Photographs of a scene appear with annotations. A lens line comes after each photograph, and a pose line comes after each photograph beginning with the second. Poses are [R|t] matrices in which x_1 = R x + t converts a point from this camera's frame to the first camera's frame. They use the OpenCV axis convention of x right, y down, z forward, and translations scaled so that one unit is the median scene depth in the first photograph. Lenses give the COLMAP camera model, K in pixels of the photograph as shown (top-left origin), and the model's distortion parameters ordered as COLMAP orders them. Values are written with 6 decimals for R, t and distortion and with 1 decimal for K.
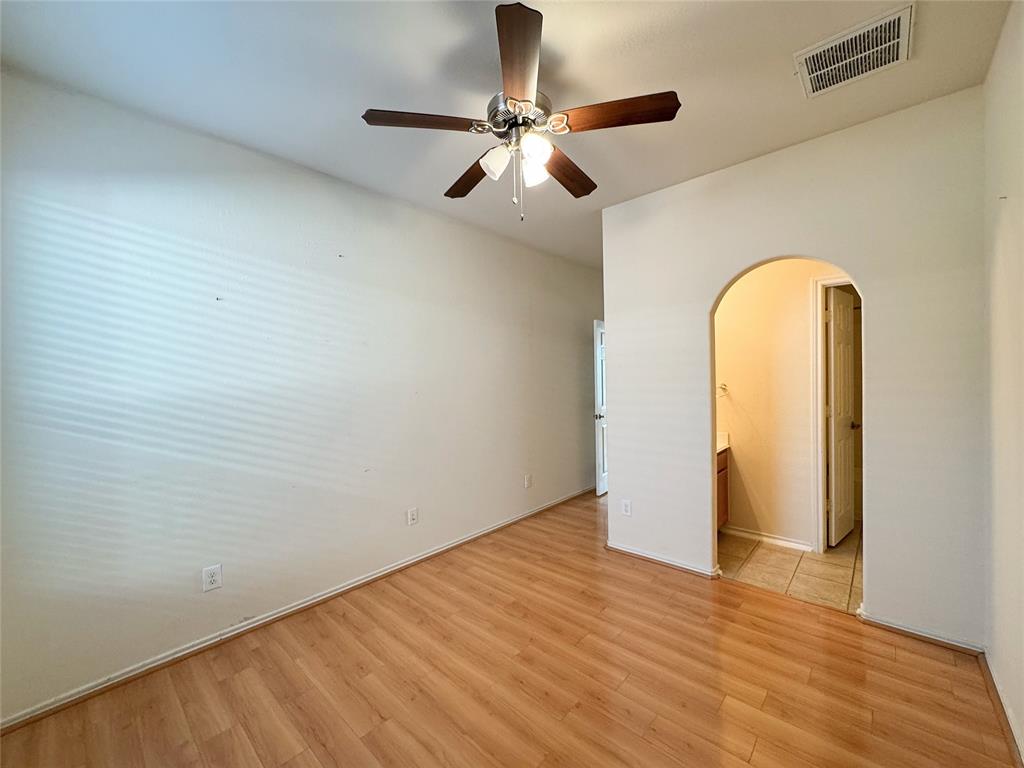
lens RADIAL K [[407.8, 0, 517.2], [0, 407.8, 381.0], [0, 0, 1]] dist [-0.004398, -0.000747]
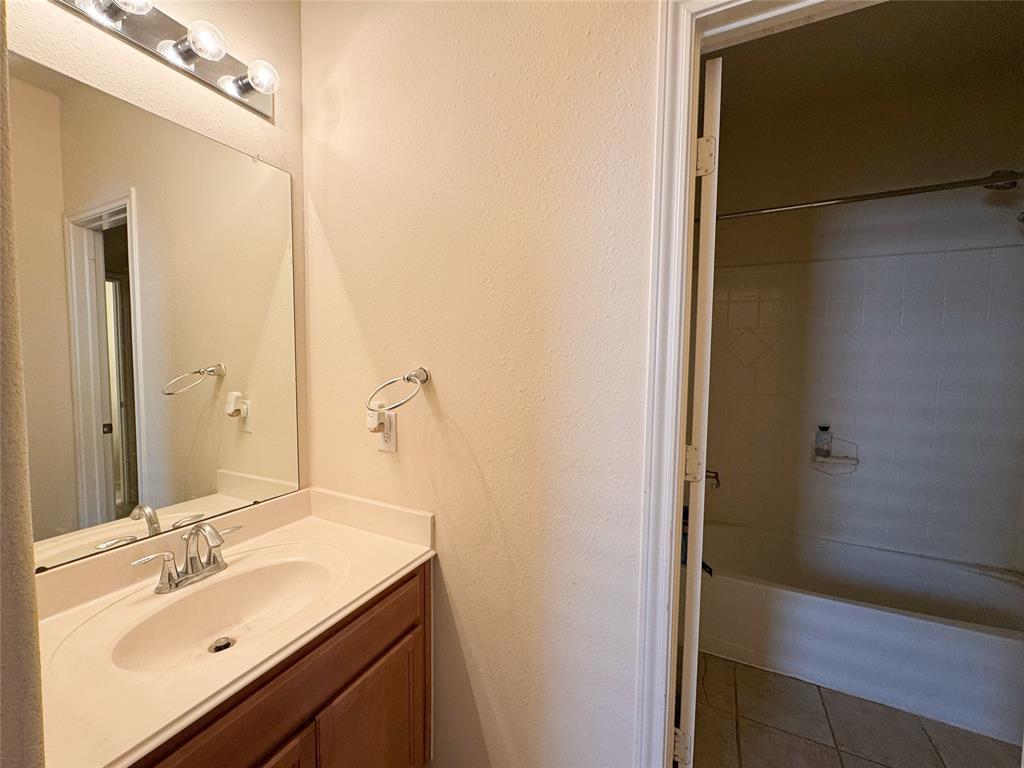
lens RADIAL K [[407.8, 0, 508.5], [0, 407.8, 381.4], [0, 0, 1]] dist [-0.004398, -0.000747]
pose [[0.962316, 0.005262, 0.271884, 0.533232], [-0.022256, 0.997983, 0.059457, -0.008838], [-0.271023, -0.063268, 0.960491, 0.723412]]
